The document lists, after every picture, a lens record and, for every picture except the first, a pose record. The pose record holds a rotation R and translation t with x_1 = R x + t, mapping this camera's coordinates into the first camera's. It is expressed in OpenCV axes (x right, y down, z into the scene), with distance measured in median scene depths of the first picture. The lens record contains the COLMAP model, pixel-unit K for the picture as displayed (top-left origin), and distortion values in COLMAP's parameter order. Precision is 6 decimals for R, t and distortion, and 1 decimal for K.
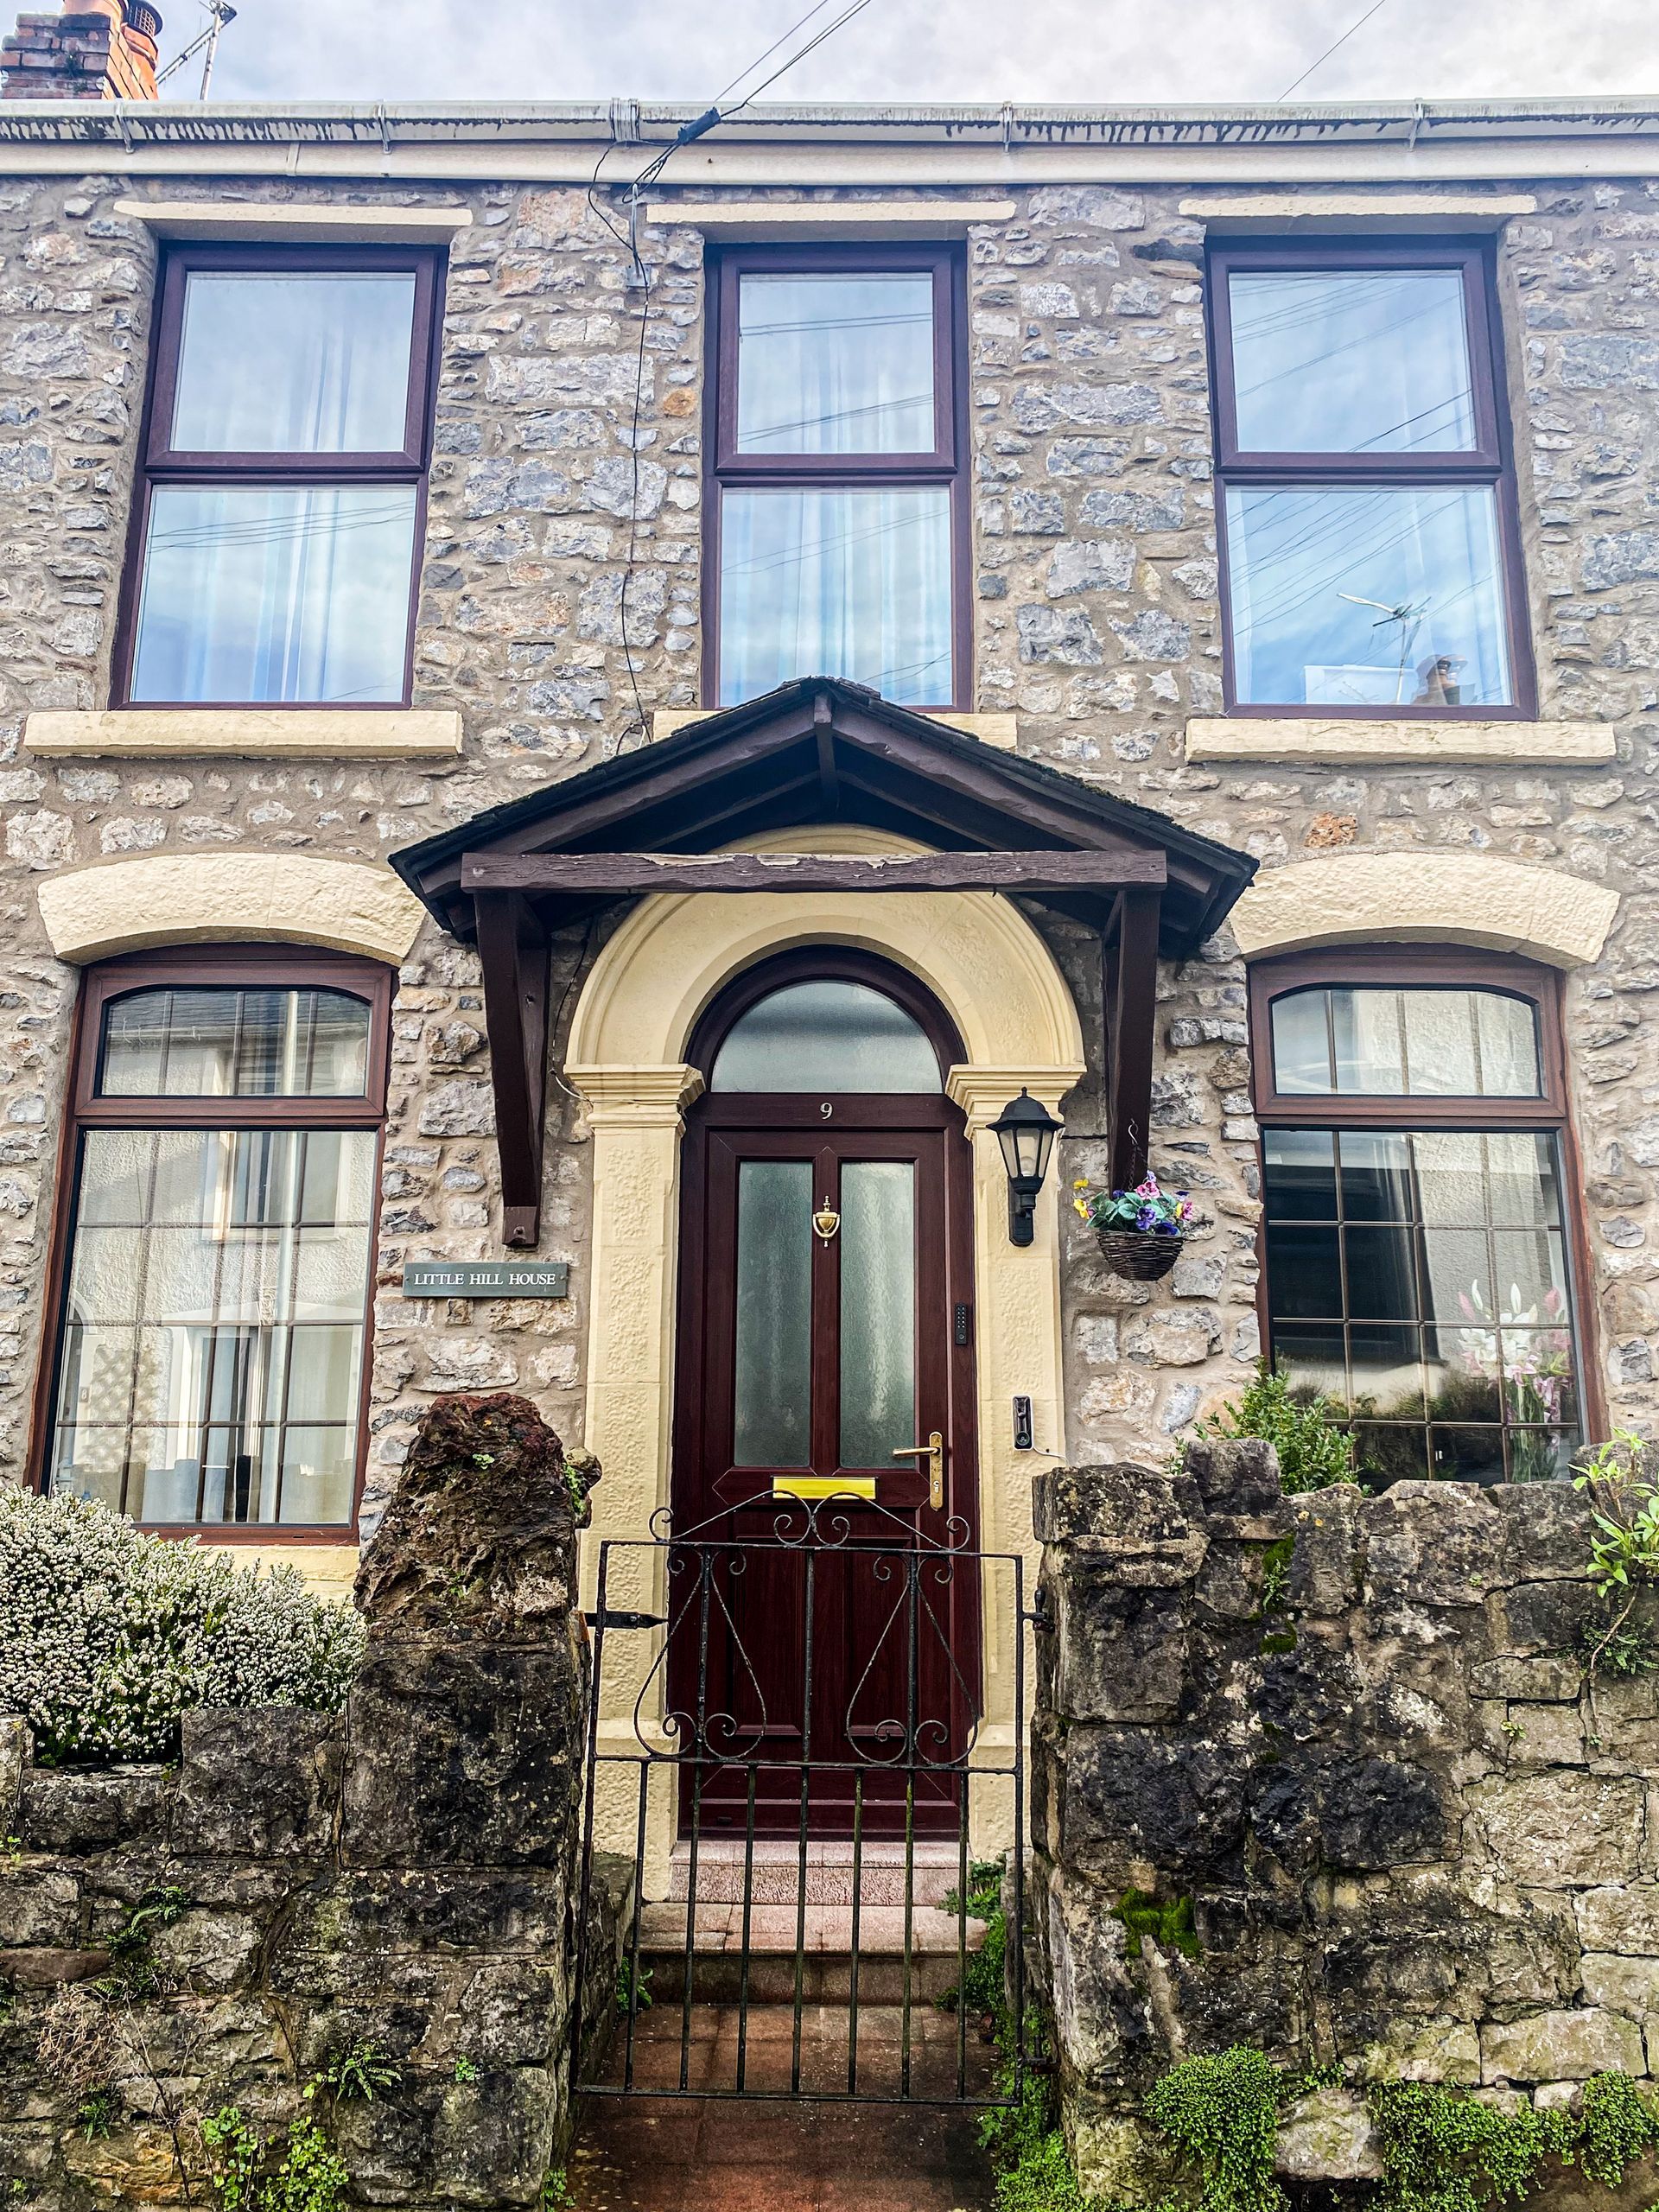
lens RADIAL K [[1719.9, 0, 829.5], [0, 1719.9, 1106.0], [0, 0, 1]] dist [0.001672, -0.004127]
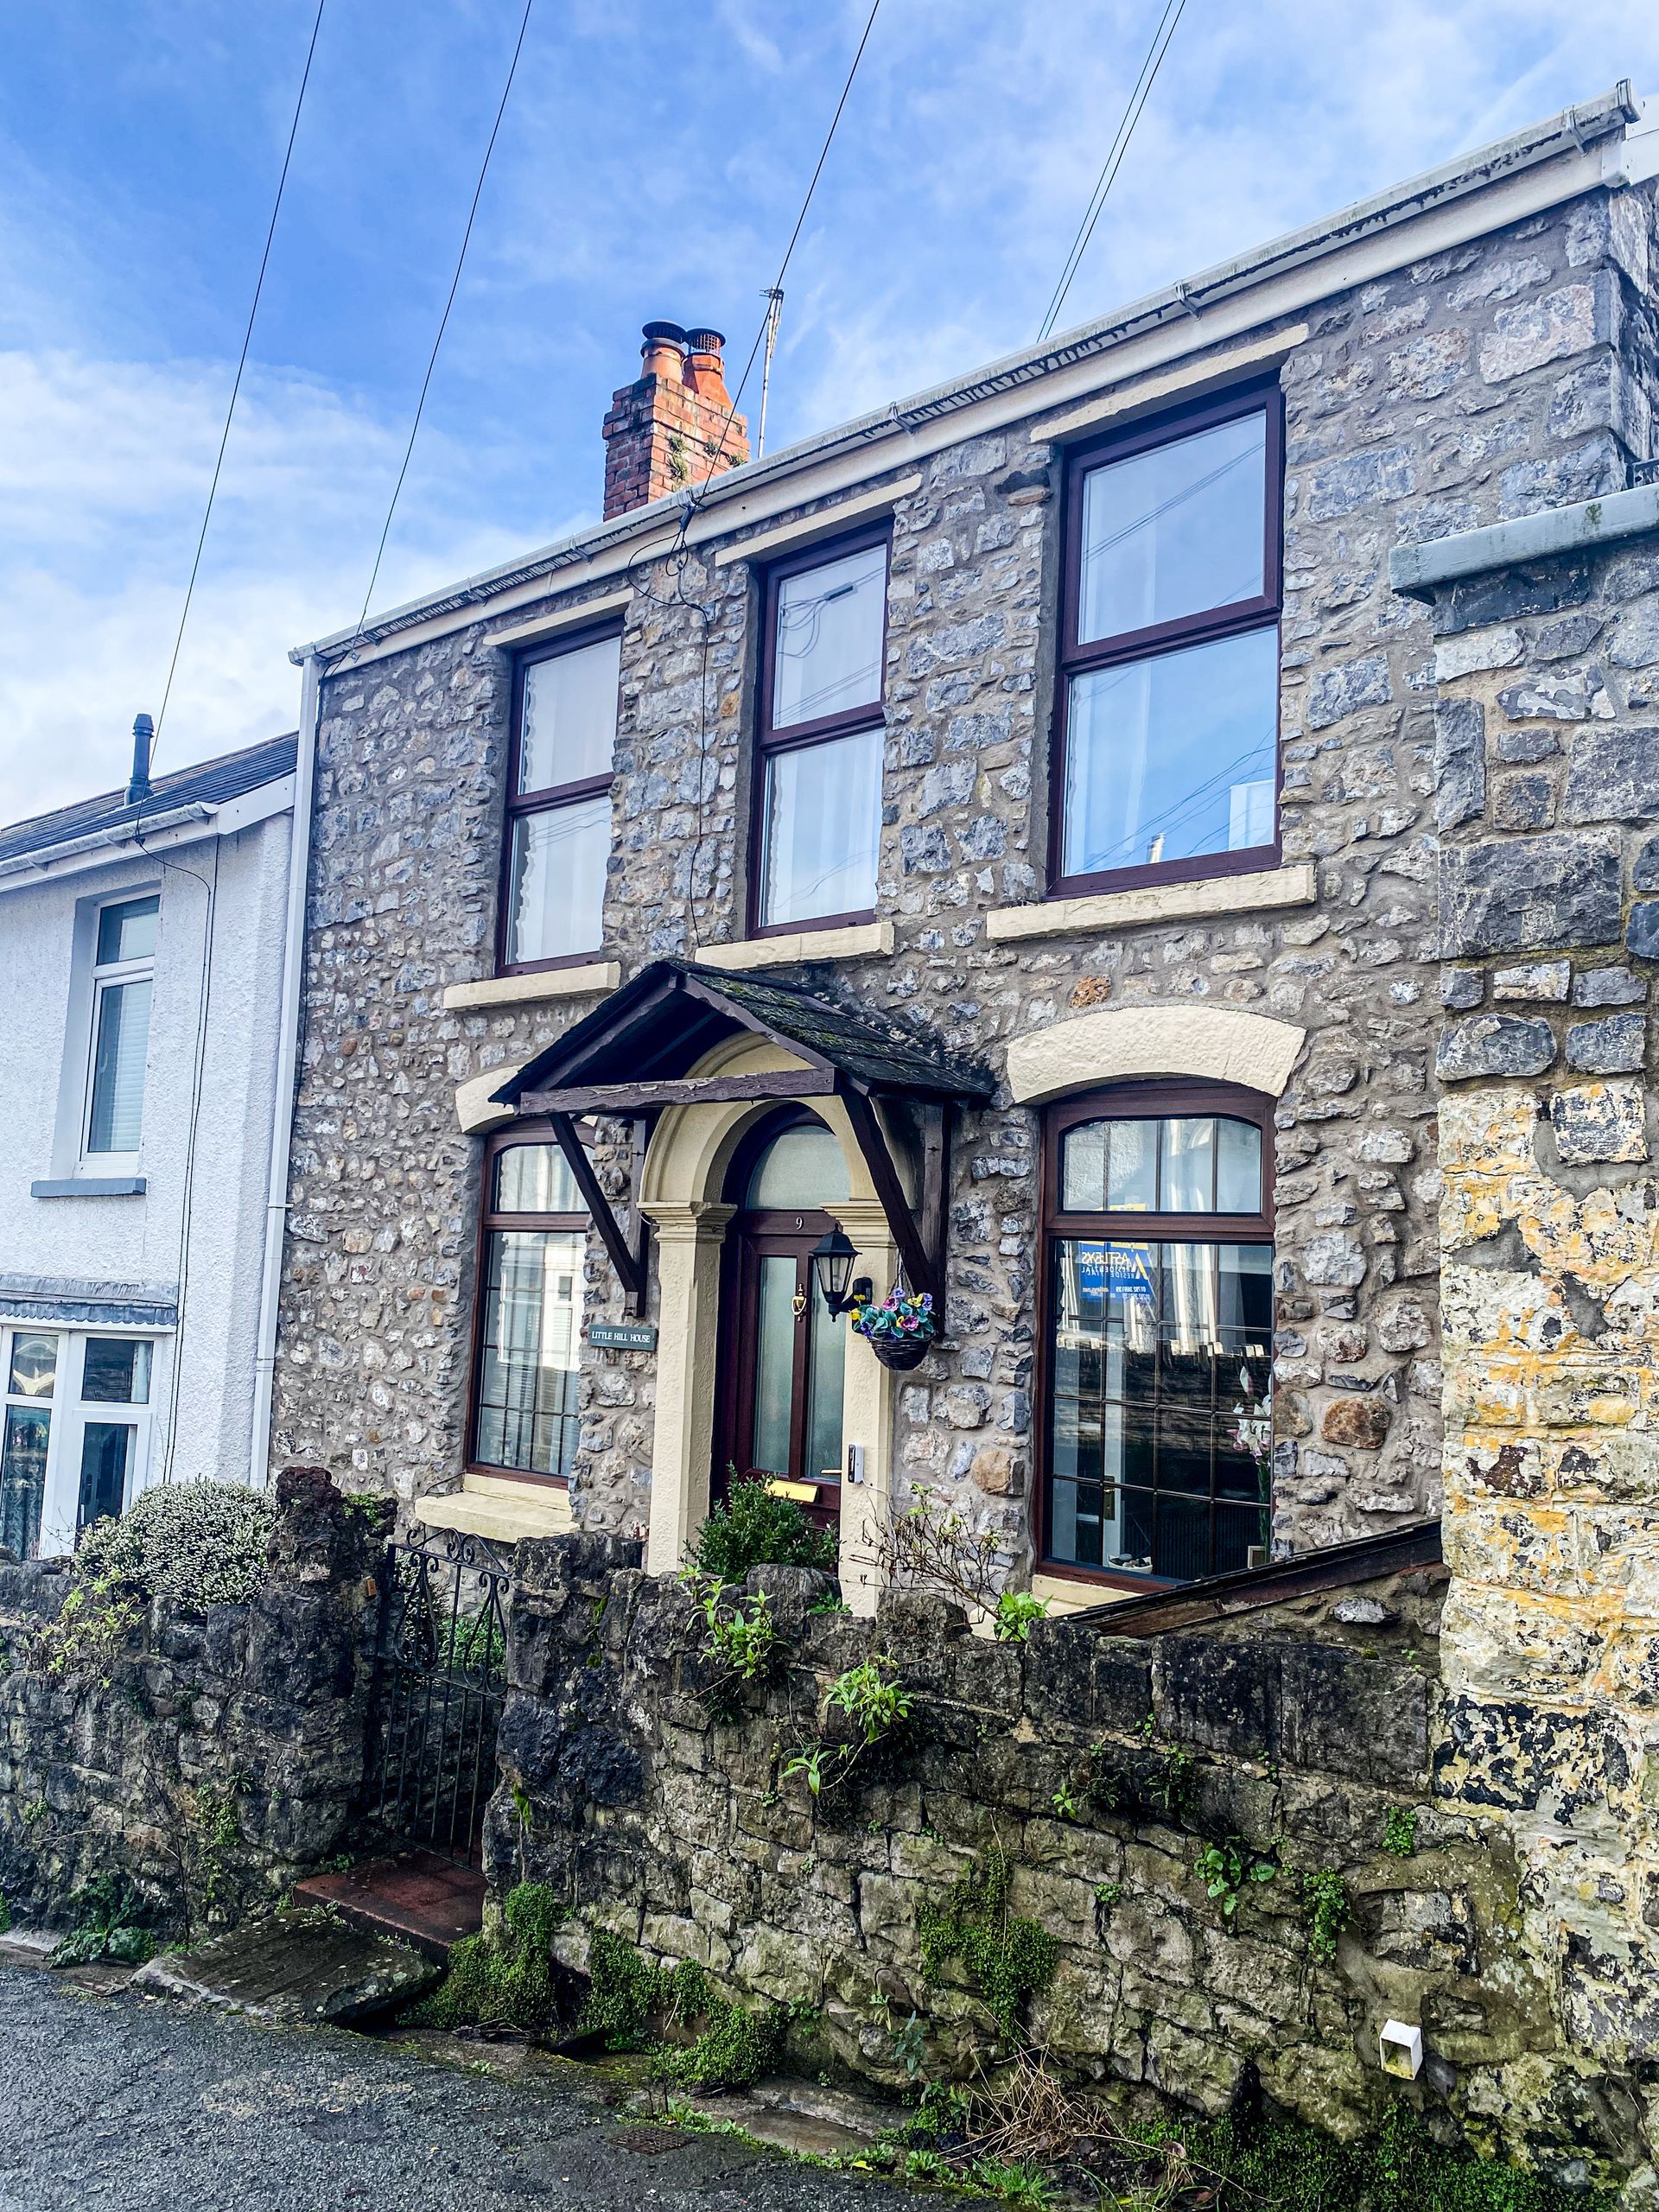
lens RADIAL K [[1622.2, 0, 829.5], [0, 1622.2, 1106.0], [0, 0, 1]] dist [0.095625, -0.232311]
pose [[0.752723, -0.048108, -0.656577, 0.887795], [0.116220, 0.991373, 0.060601, -0.169242], [0.647998, -0.121923, 0.751820, 0.019969]]
